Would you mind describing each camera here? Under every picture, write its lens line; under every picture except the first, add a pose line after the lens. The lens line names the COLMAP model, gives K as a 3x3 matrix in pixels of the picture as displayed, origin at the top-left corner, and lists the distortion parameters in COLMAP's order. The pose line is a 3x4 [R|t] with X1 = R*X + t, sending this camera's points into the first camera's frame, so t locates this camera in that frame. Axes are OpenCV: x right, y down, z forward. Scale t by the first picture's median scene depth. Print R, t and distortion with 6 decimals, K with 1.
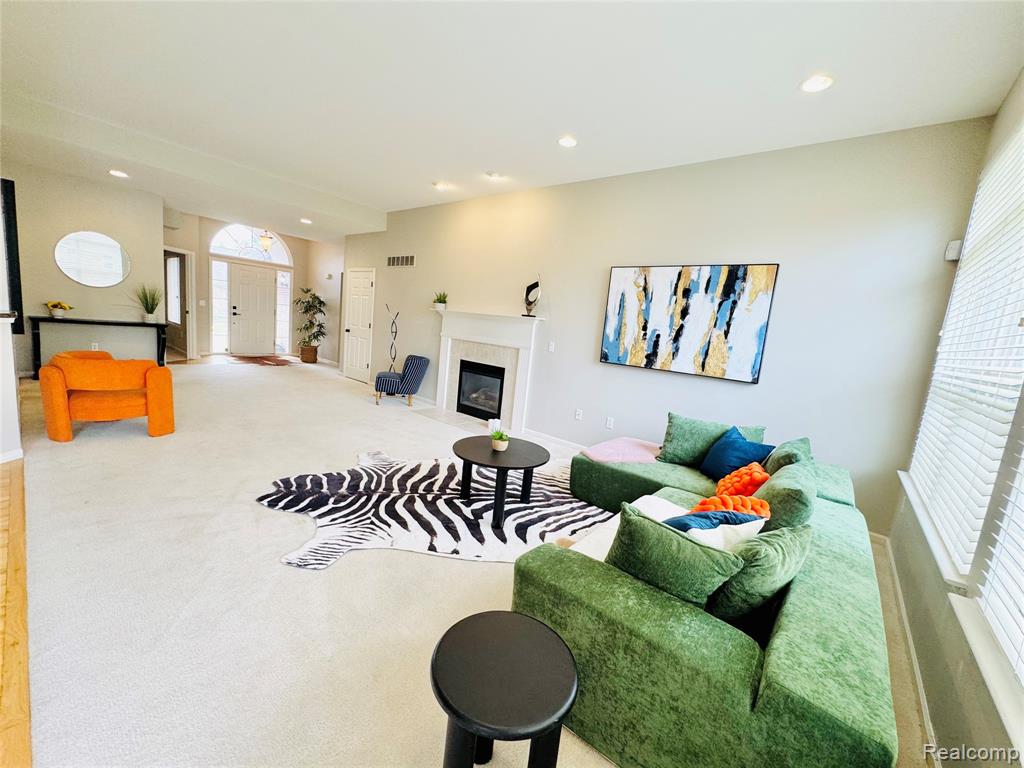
lens RADIAL K [[407.7, 0, 511.8], [0, 407.7, 382.9], [0, 0, 1]] dist [-0.004887, -0.000026]
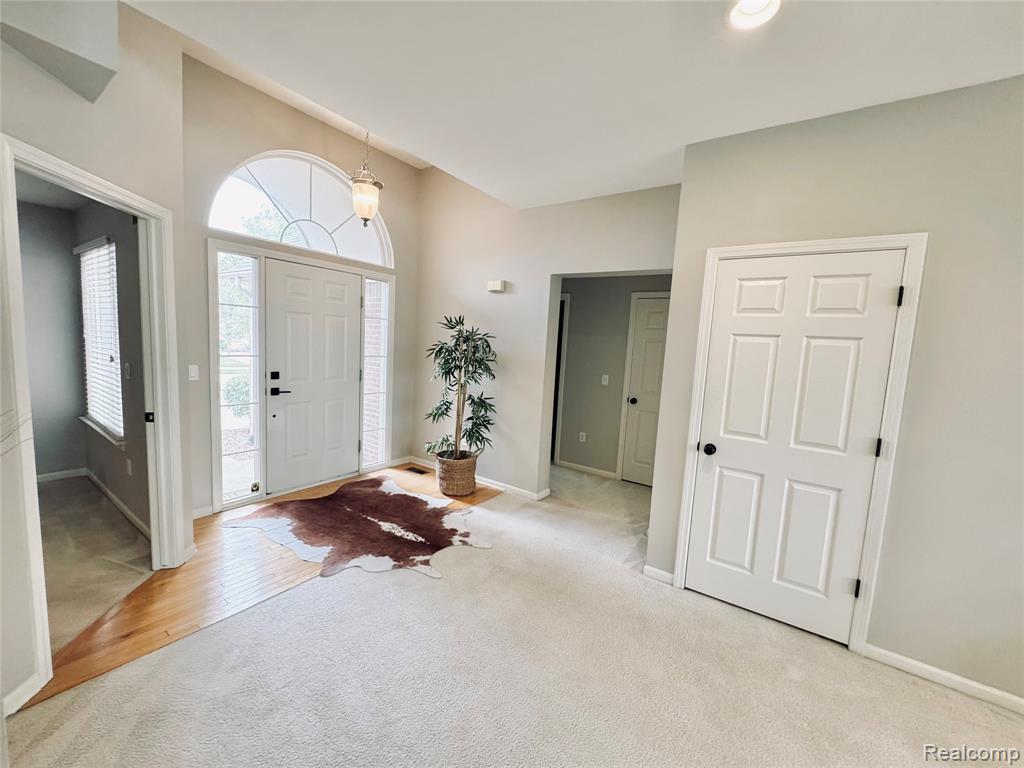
lens RADIAL K [[407.7, 0, 509.4], [0, 407.7, 380.3], [0, 0, 1]] dist [-0.004887, -0.000026]
pose [[0.995086, -0.055434, 0.082045, -0.493762], [0.058778, 0.997512, -0.038916, -0.152512], [-0.079684, 0.043547, 0.995869, 0.602054]]
